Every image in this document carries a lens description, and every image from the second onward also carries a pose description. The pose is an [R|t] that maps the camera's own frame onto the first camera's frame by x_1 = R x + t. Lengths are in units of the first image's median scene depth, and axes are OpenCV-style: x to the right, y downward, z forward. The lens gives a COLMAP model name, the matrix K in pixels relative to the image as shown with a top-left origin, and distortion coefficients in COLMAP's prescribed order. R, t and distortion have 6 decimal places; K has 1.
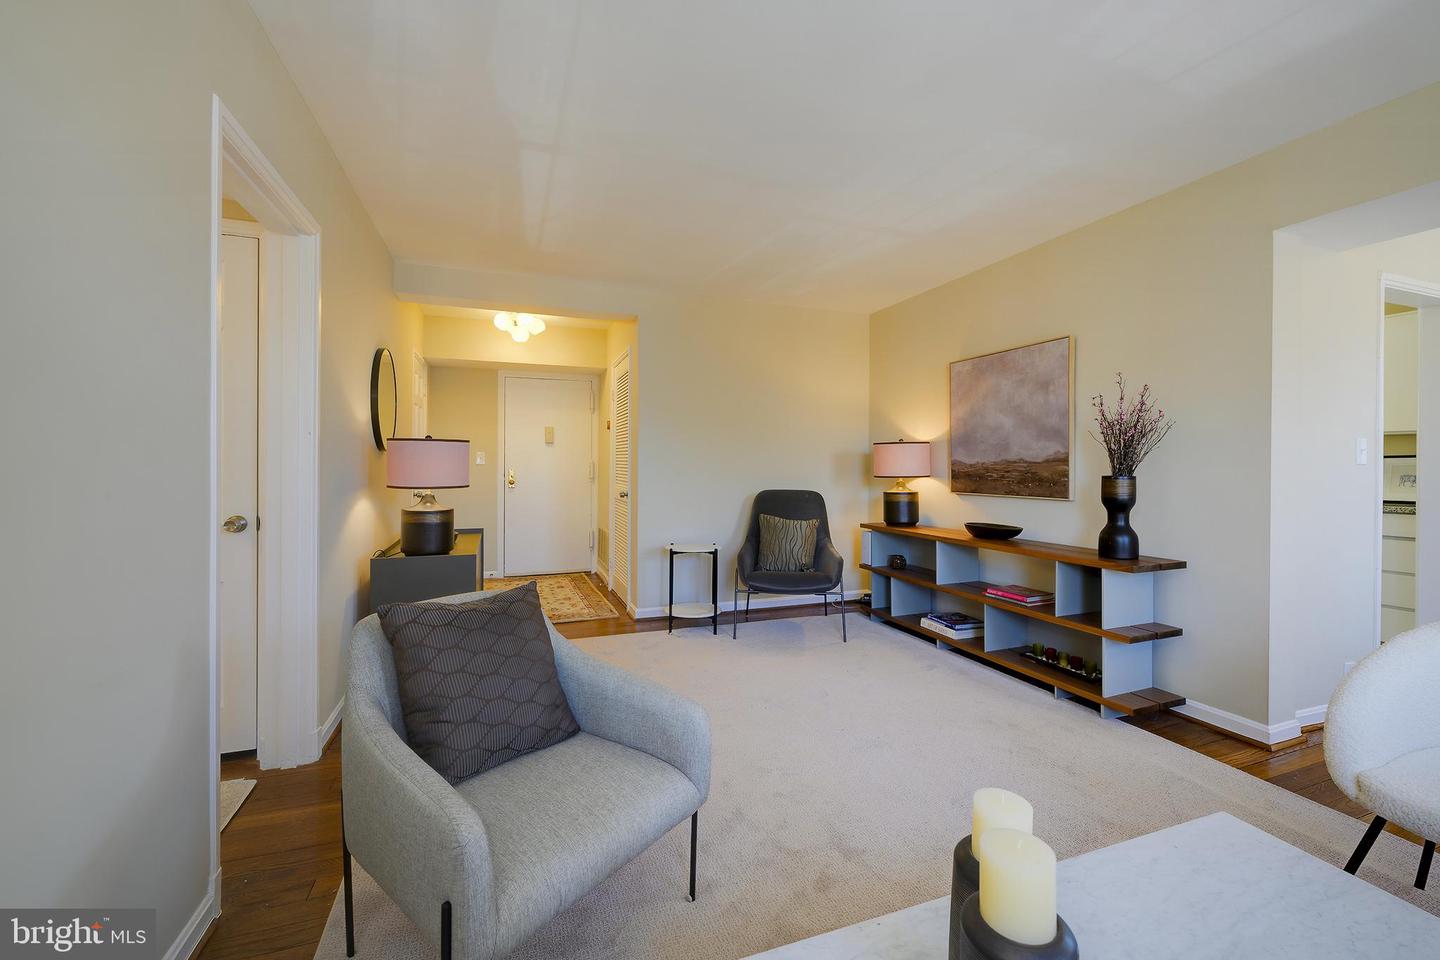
lens RADIAL K [[585.5, 0, 724.3], [0, 585.5, 464.1], [0, 0, 1]] dist [-0.000372, -0.000093]
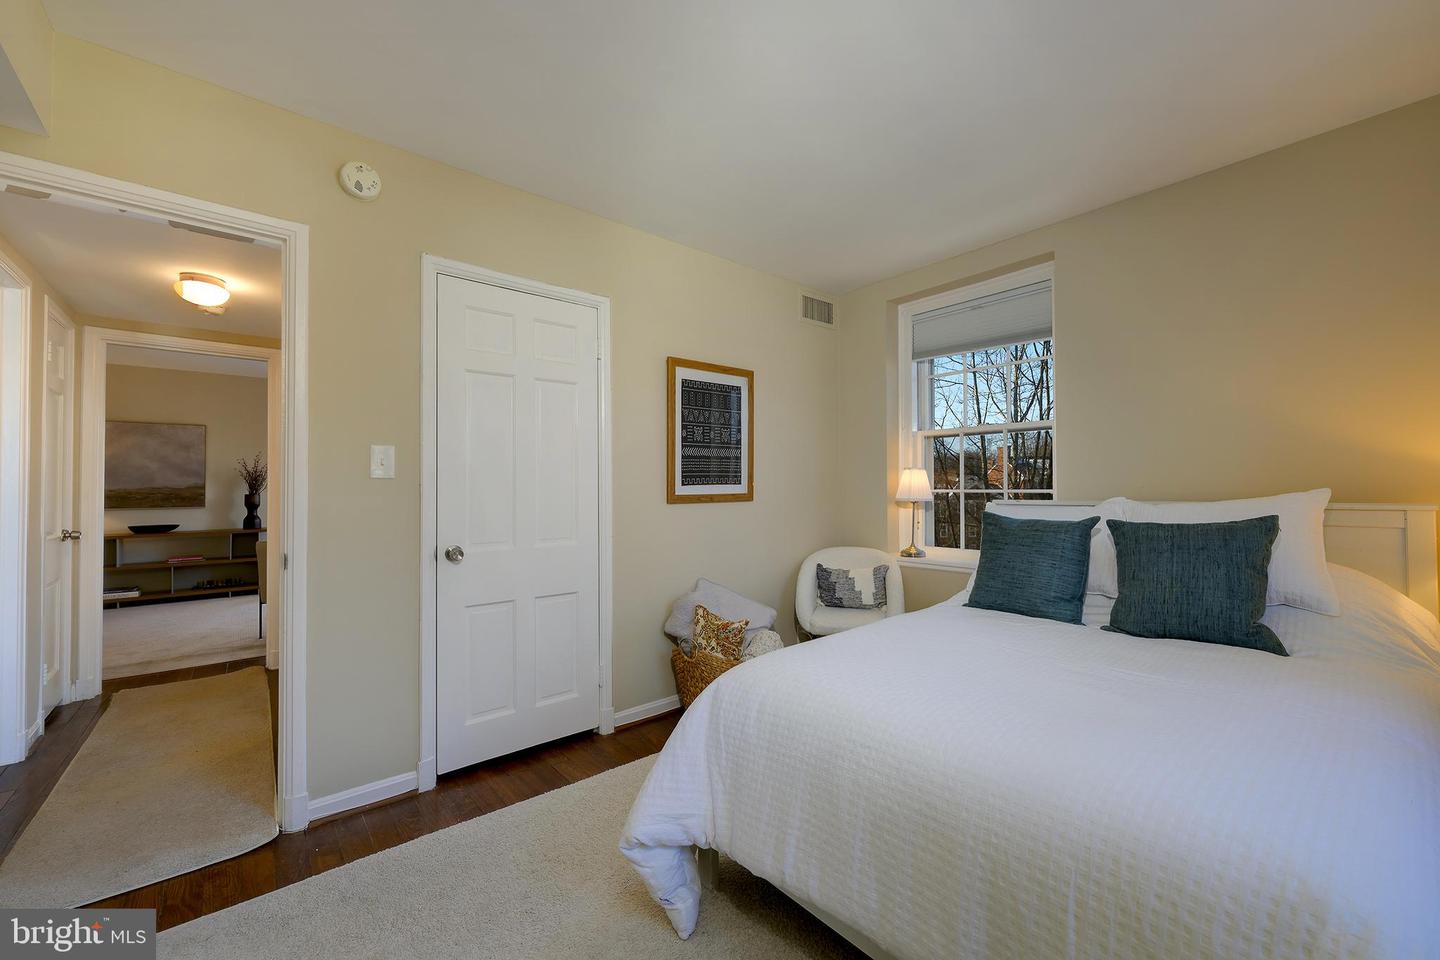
lens RADIAL K [[568.8, 0, 722.9], [0, 568.8, 480.1], [0, 0, 1]] dist [-0.002769, -0.000620]
pose [[-0.329068, 0.009217, 0.944261, -1.597801], [0.001623, 0.999956, -0.009195, -0.009591], [-0.944305, -0.001494, -0.329068, -0.026663]]
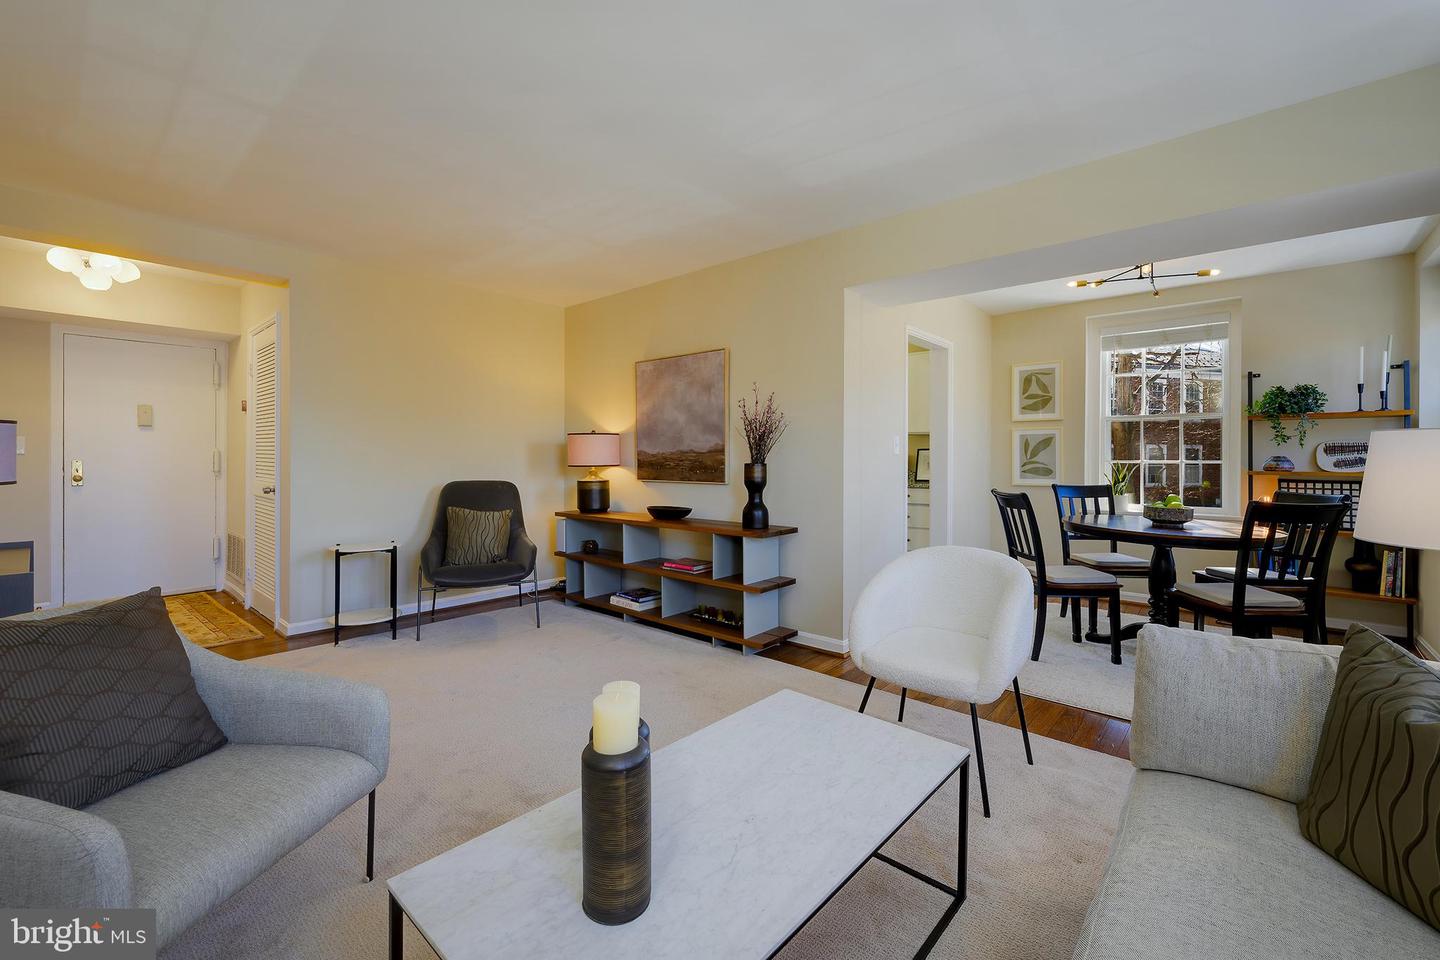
lens RADIAL K [[610.1, 0, 724.5], [0, 610.1, 461.7], [0, 0, 1]] dist [-0.000292, -0.000092]
pose [[0.886361, -0.004012, 0.462977, 0.001972], [-0.001120, 0.999941, 0.010808, 0.001747], [-0.462993, -0.010099, 0.886305, -0.105967]]
